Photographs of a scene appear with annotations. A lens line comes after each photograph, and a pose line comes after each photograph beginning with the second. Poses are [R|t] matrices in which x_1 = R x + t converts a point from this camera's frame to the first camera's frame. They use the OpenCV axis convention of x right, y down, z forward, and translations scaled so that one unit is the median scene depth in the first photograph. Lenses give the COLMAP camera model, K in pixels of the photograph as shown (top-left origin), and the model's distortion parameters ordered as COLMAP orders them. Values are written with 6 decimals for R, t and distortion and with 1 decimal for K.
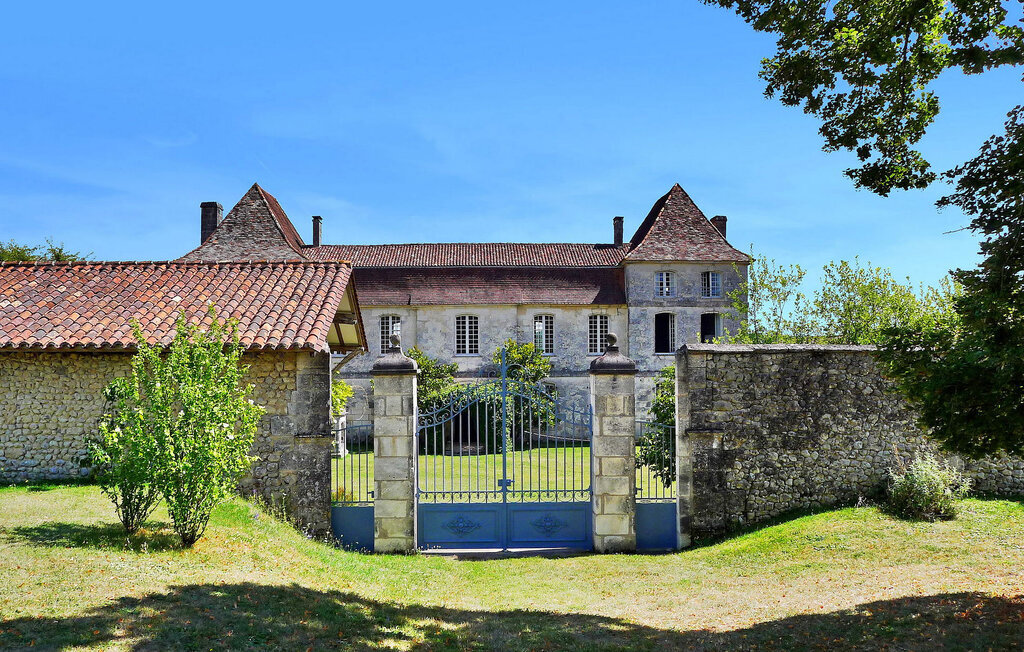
lens RADIAL K [[817.5, 0, 512.0], [0, 817.5, 326.0], [0, 0, 1]] dist [-0.043787, -0.000022]
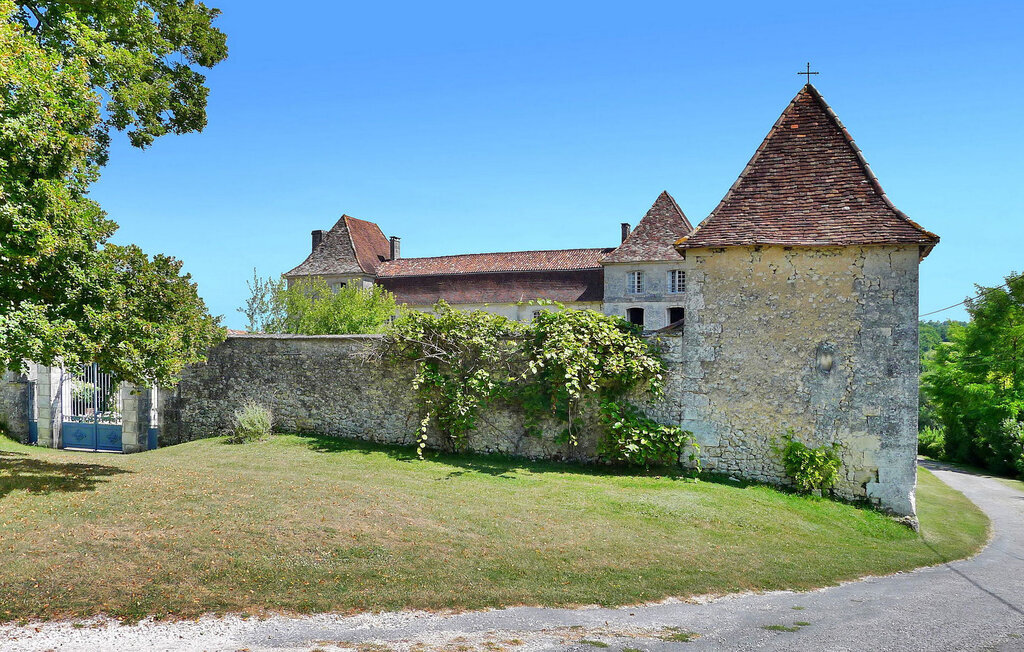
lens RADIAL K [[769.2, 0, 512.0], [0, 769.2, 326.0], [0, 0, 1]] dist [-0.036540, -0.001881]
pose [[0.920868, -0.006241, -0.389826, 0.442811], [0.009544, 0.999933, 0.006537, 0.000639], [0.389759, -0.009740, 0.920866, -0.049609]]
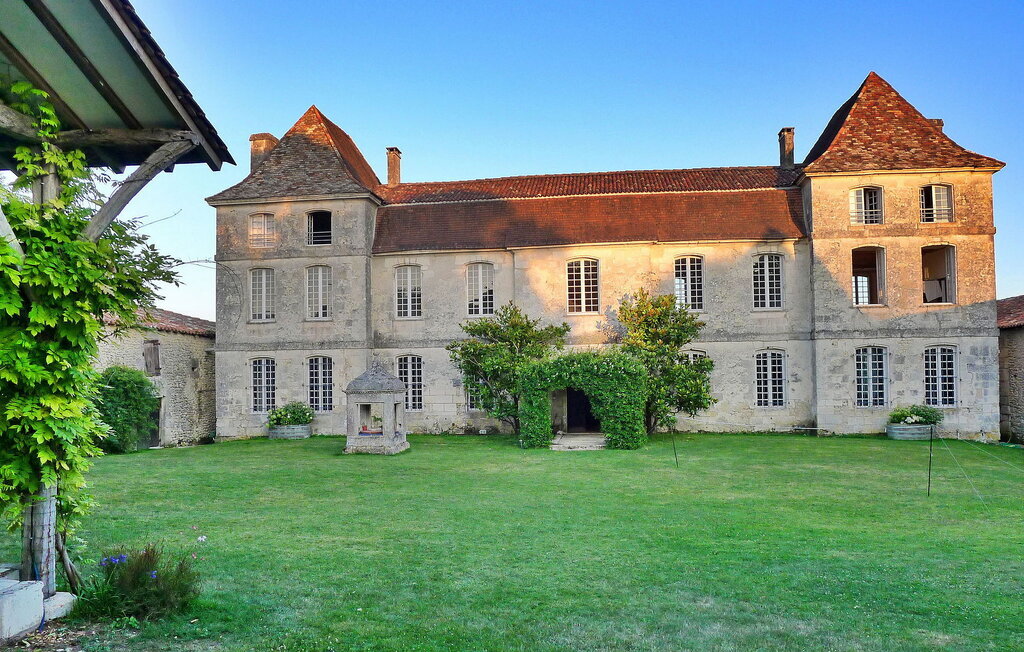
lens RADIAL K [[769.2, 0, 512.0], [0, 769.2, 326.0], [0, 0, 1]] dist [-0.036540, -0.001881]
pose [[0.985279, -0.018135, -0.169987, -0.000617], [0.017919, 0.999836, -0.002807, 0.047308], [0.170010, -0.000280, 0.985442, 0.306543]]
